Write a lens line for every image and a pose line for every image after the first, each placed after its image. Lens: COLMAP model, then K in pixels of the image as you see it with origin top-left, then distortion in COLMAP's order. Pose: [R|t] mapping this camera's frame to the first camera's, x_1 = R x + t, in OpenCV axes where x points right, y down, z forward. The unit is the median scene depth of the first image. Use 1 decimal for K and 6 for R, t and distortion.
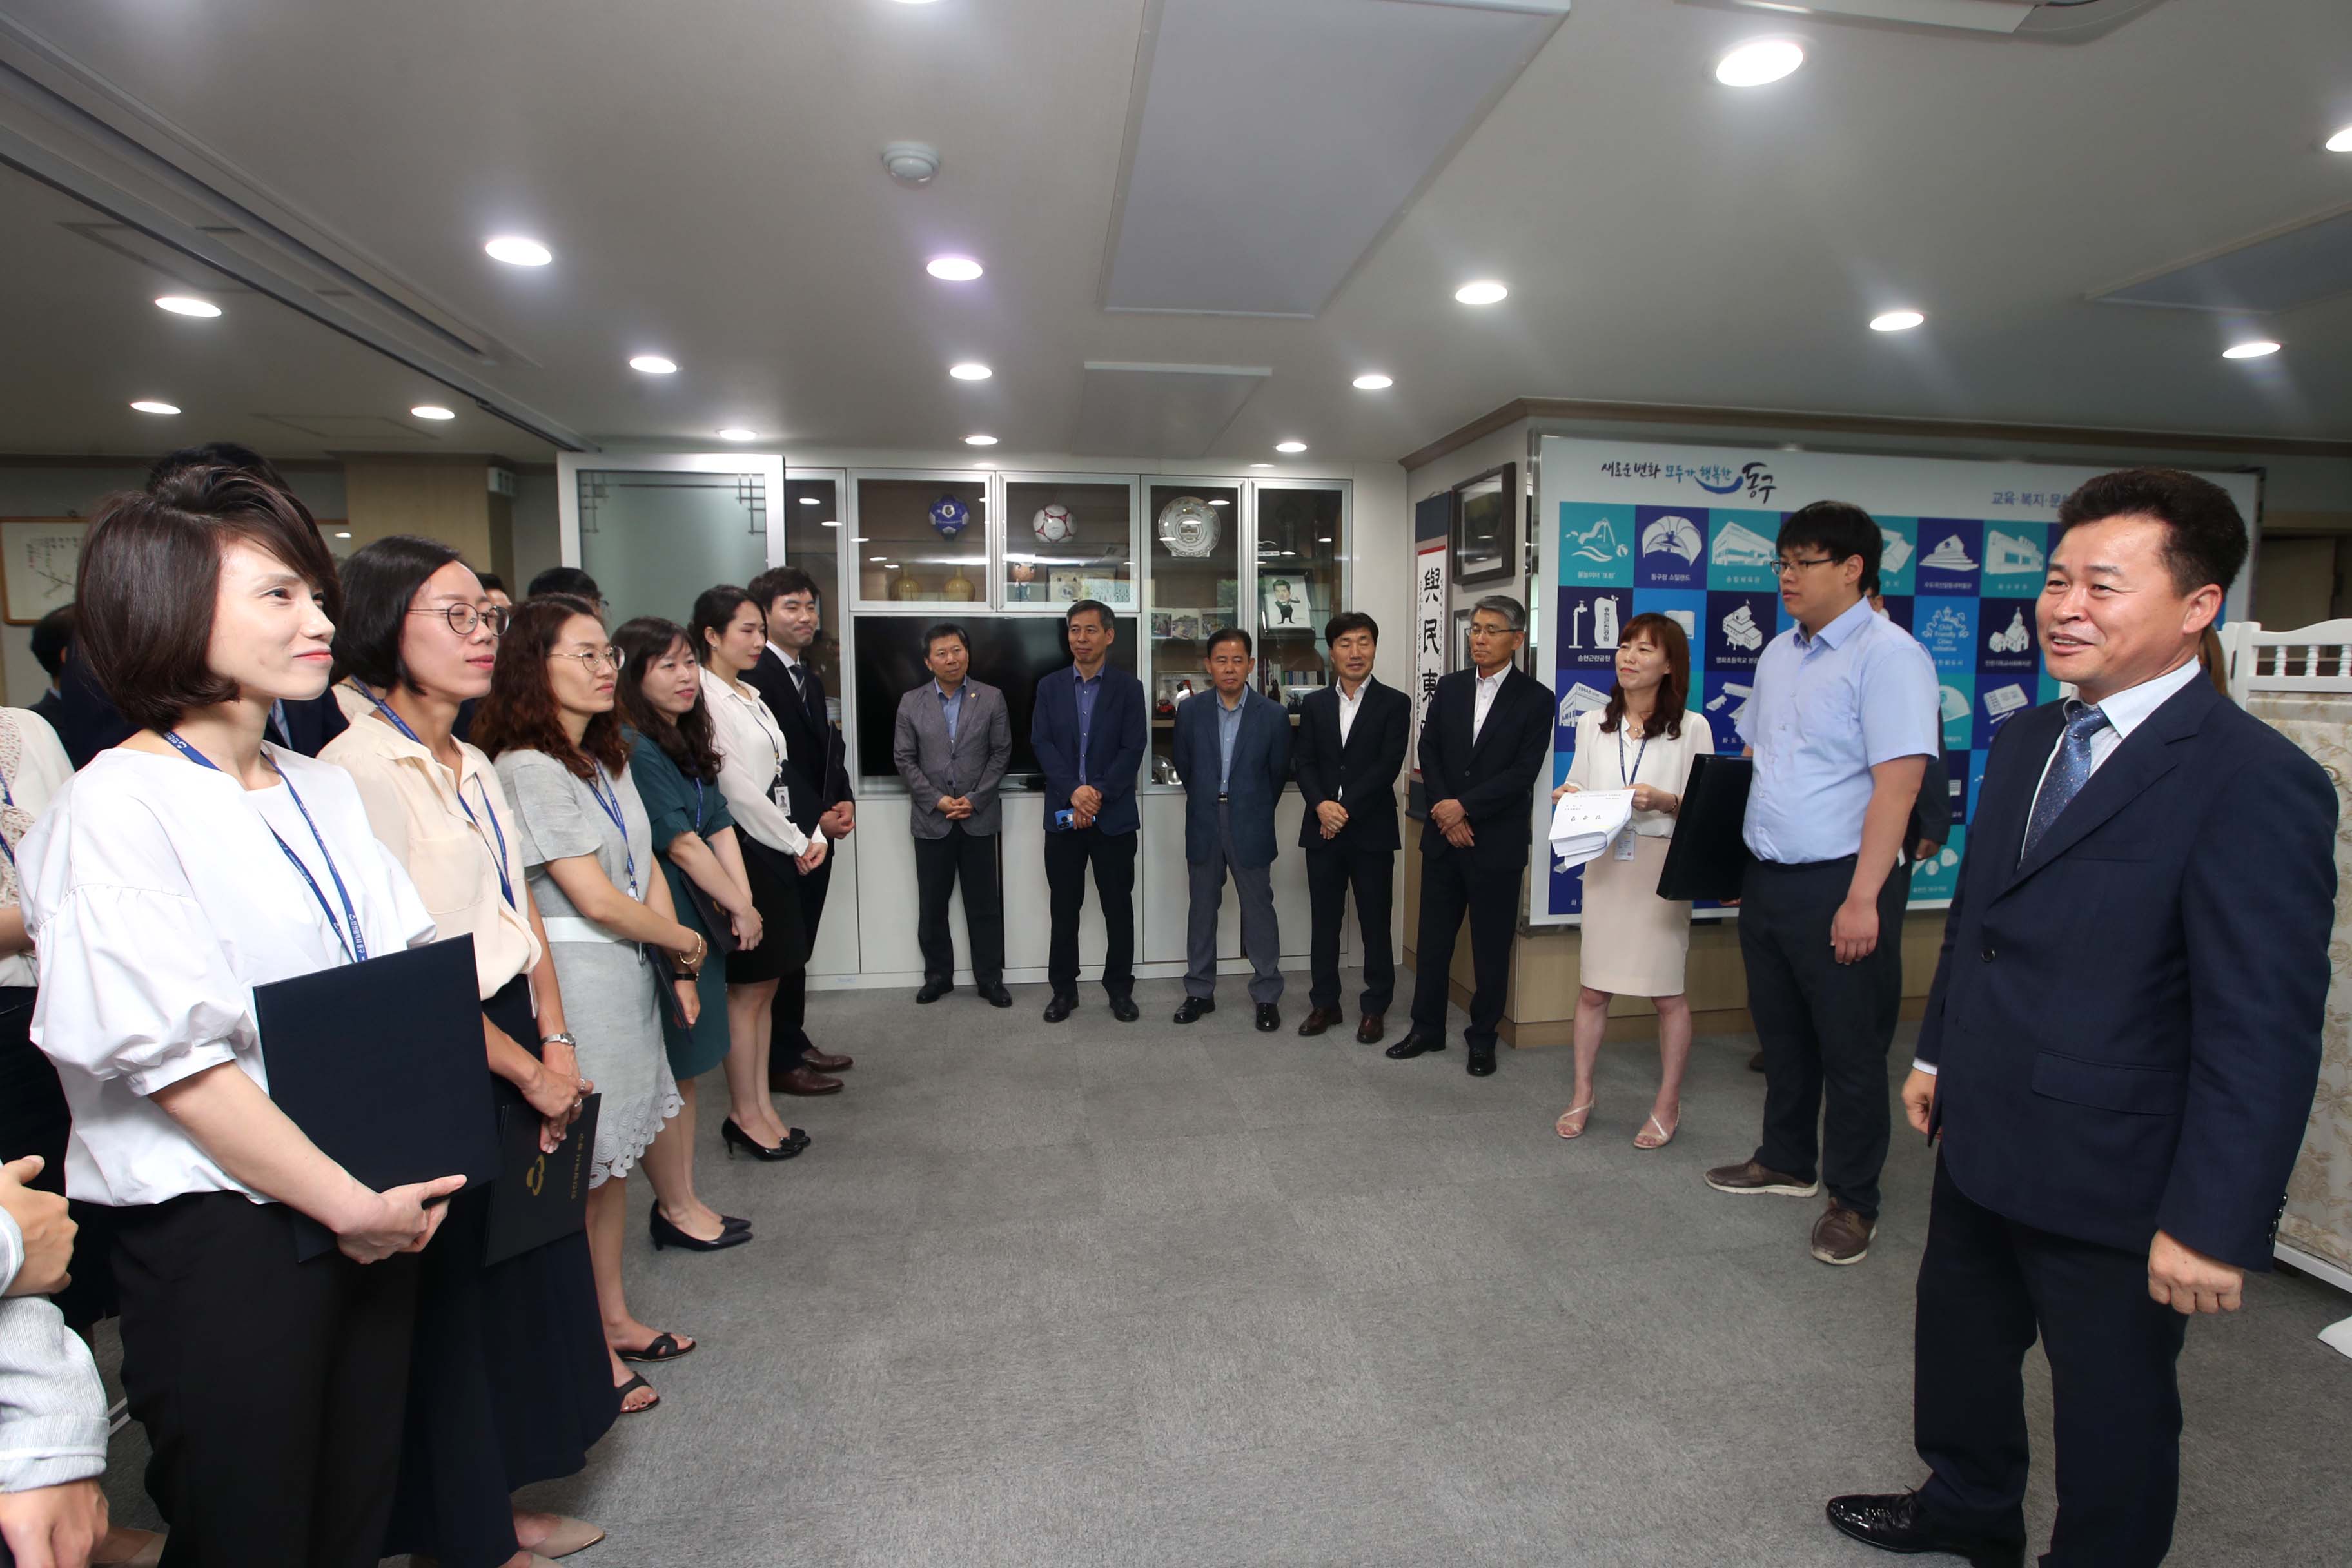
lens RADIAL K [[1040.7, 0, 1176.0], [0, 1040.7, 784.0], [0, 0, 1]] dist [-0.040541, 0.008872]
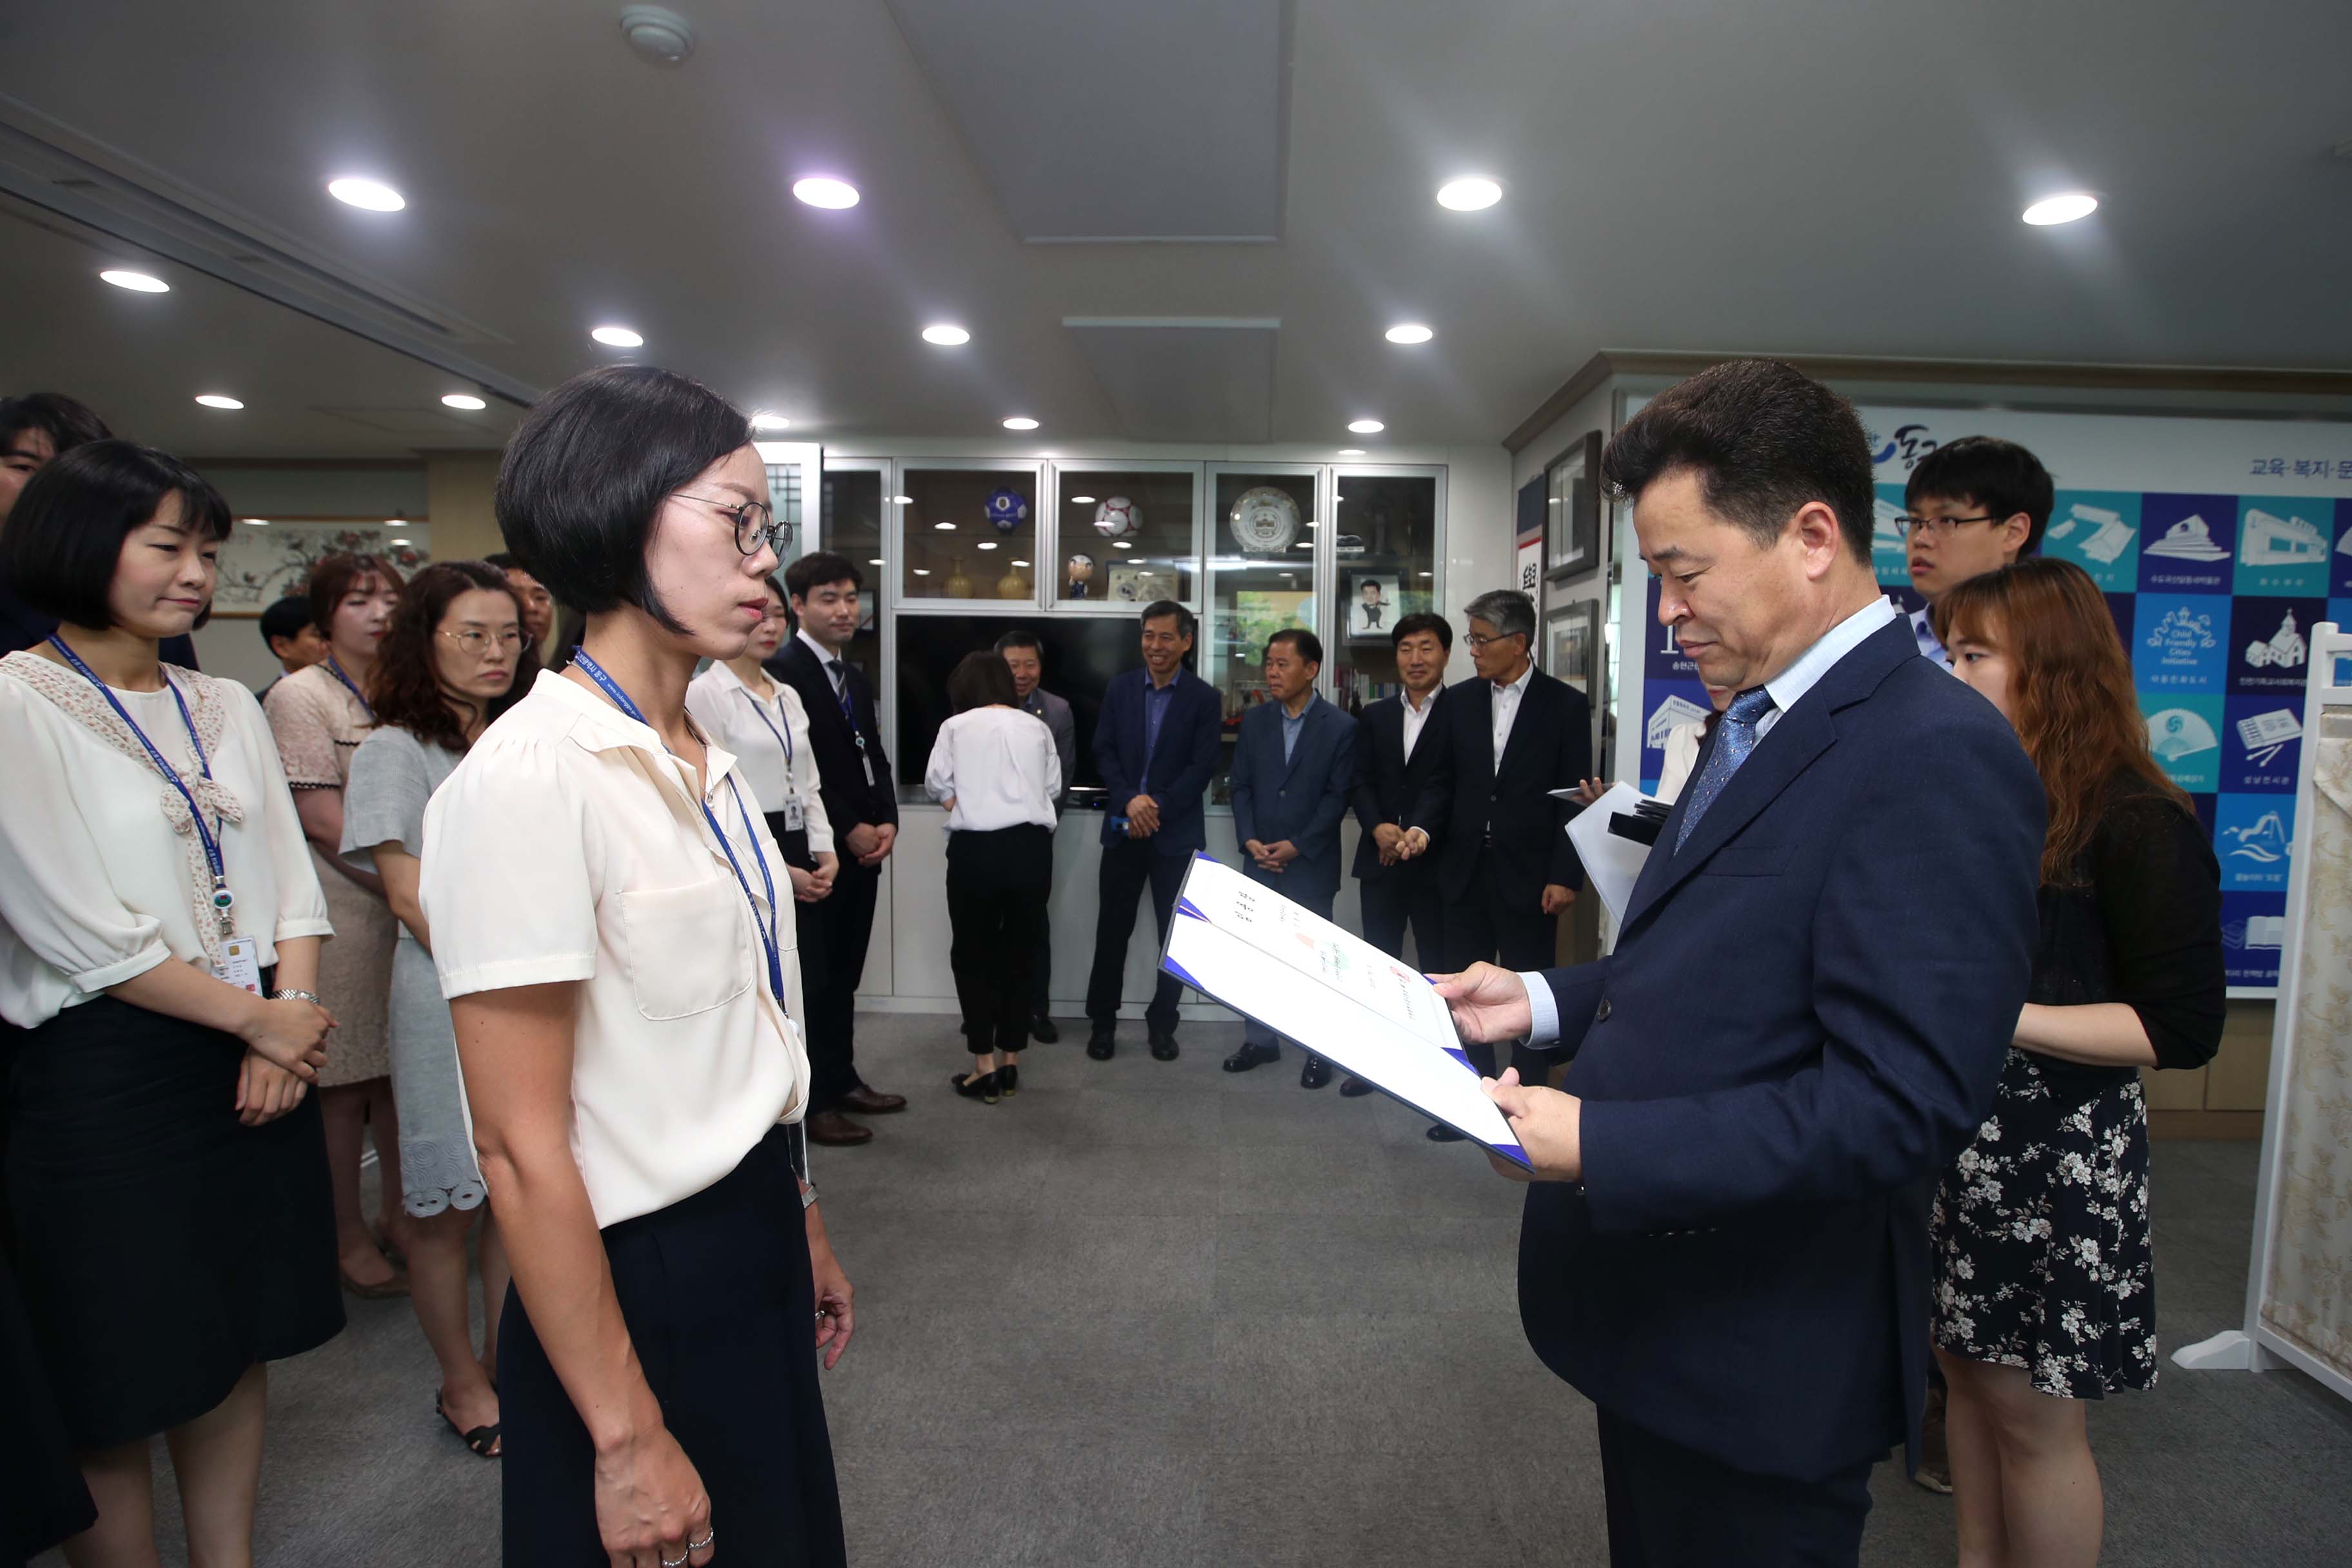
lens RADIAL K [[1081.5, 0, 1201.6], [0, 1081.5, 773.6], [0, 0, 1]] dist [-0.038047, 0.007909]
pose [[0.987331, 0.030560, -0.155706, 0.128587], [-0.035597, 0.998926, -0.029665, 0.001720], [0.154633, 0.034832, 0.987358, 0.087890]]
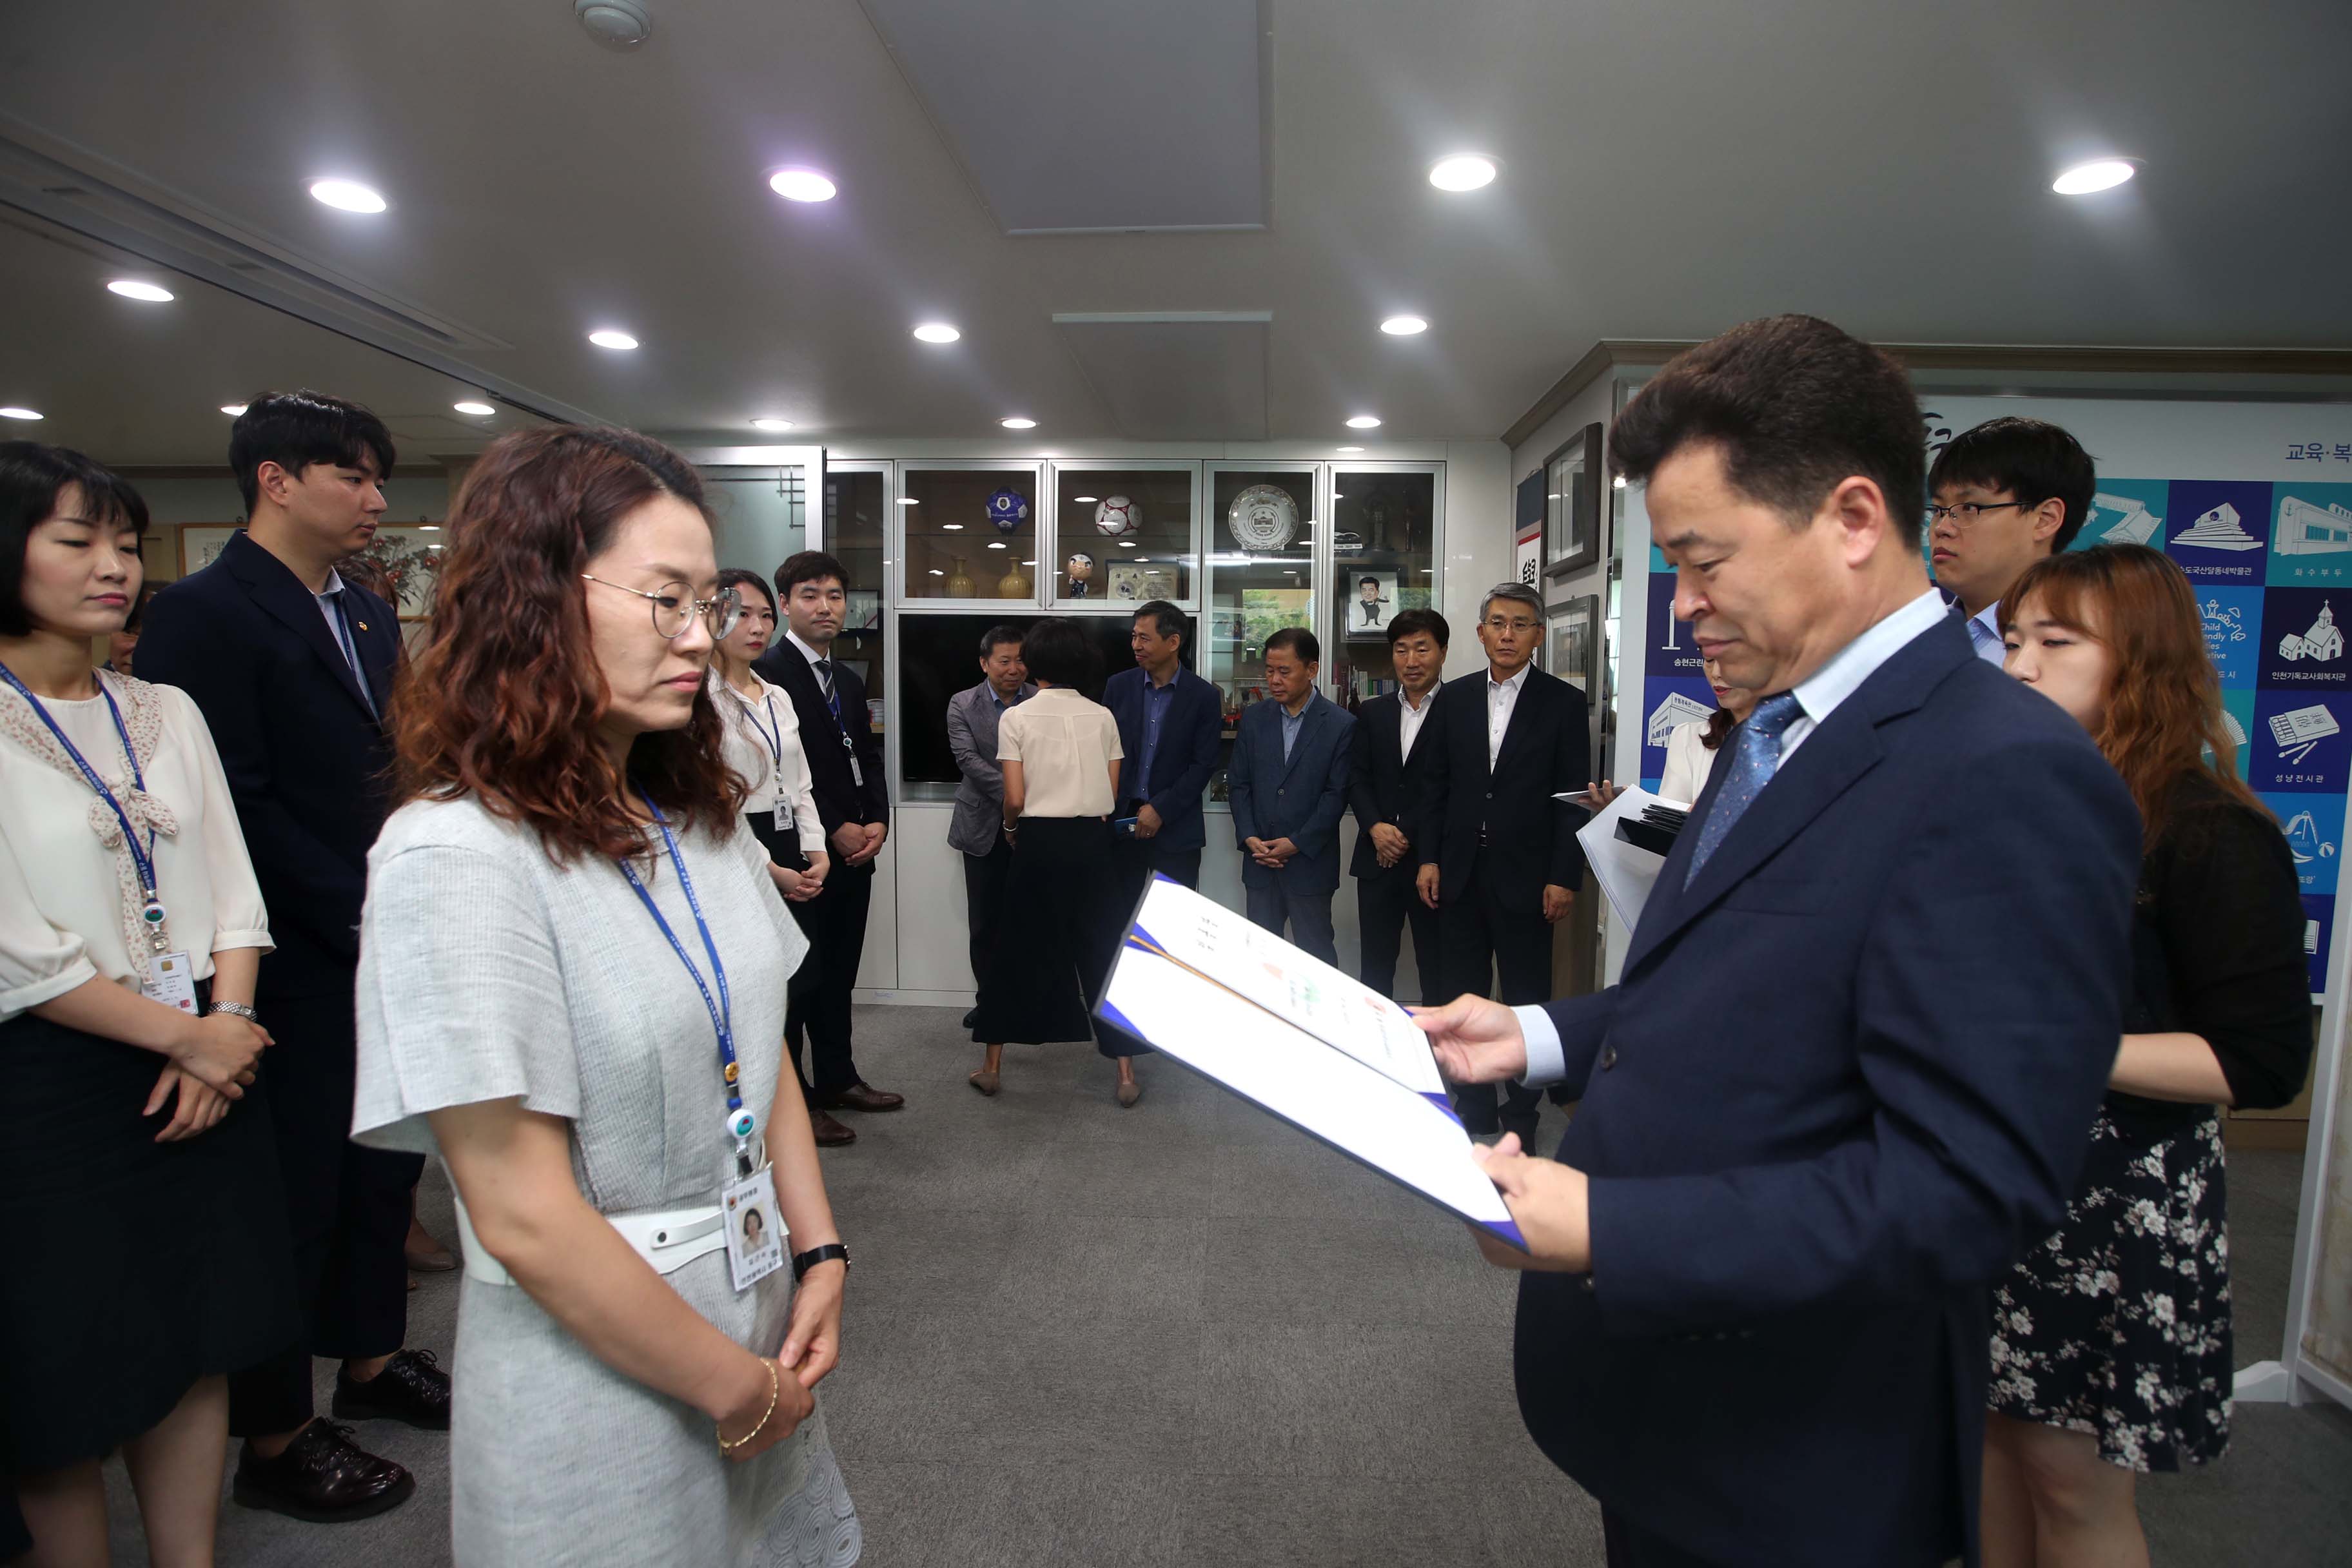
lens RADIAL K [[1040.7, 0, 1176.0], [0, 1040.7, 784.0], [0, 0, 1]] dist [-0.040541, 0.008872]
pose [[0.981627, 0.032319, -0.188055, 0.134188], [-0.035012, 0.999326, -0.011013, -0.003954], [0.187572, 0.017394, 0.982097, 0.119520]]
